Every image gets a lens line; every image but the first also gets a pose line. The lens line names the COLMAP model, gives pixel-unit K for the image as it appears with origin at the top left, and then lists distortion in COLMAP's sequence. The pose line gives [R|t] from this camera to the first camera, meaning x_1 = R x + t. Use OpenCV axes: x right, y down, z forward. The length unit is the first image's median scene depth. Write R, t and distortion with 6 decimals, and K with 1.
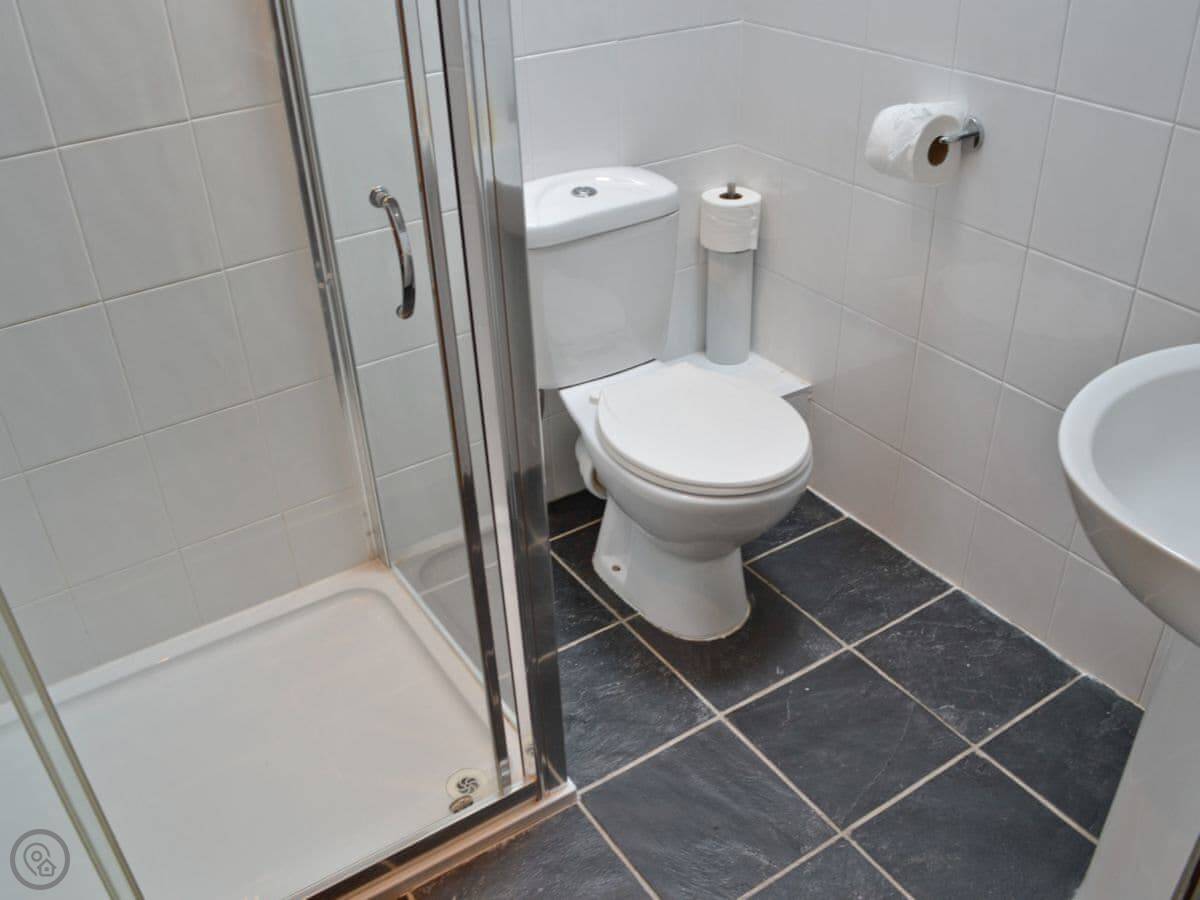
lens RADIAL K [[1083.0, 0, 600.0], [0, 1083.0, 450.0], [0, 0, 1]] dist [-0.005854, -0.006229]
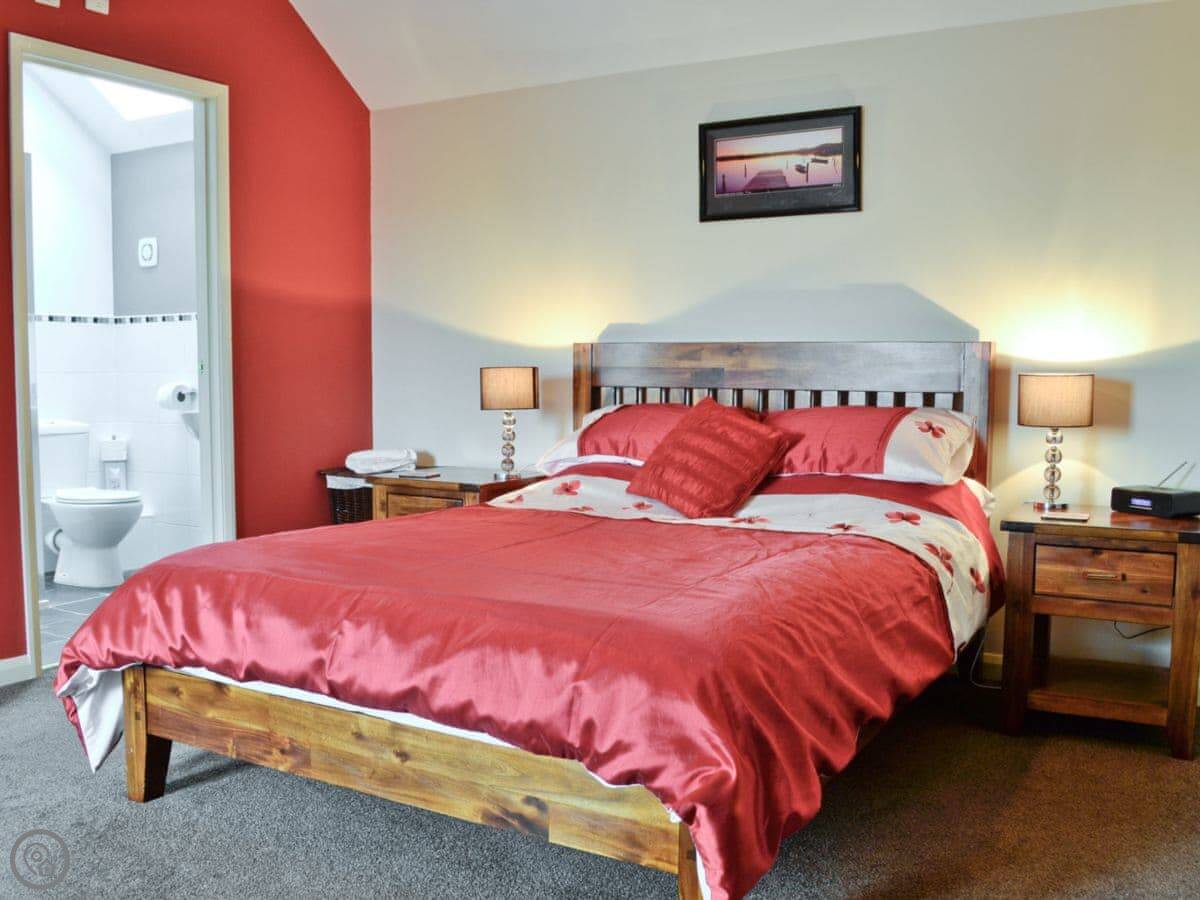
lens RADIAL K [[1083.0, 0, 600.0], [0, 1083.0, 450.0], [0, 0, 1]] dist [-0.005854, -0.006229]
pose [[0.884214, 0.007977, 0.467014, -0.051915], [0.221073, 0.873622, -0.433488, 1.117188], [-0.411451, 0.486540, 0.770705, -1.369974]]
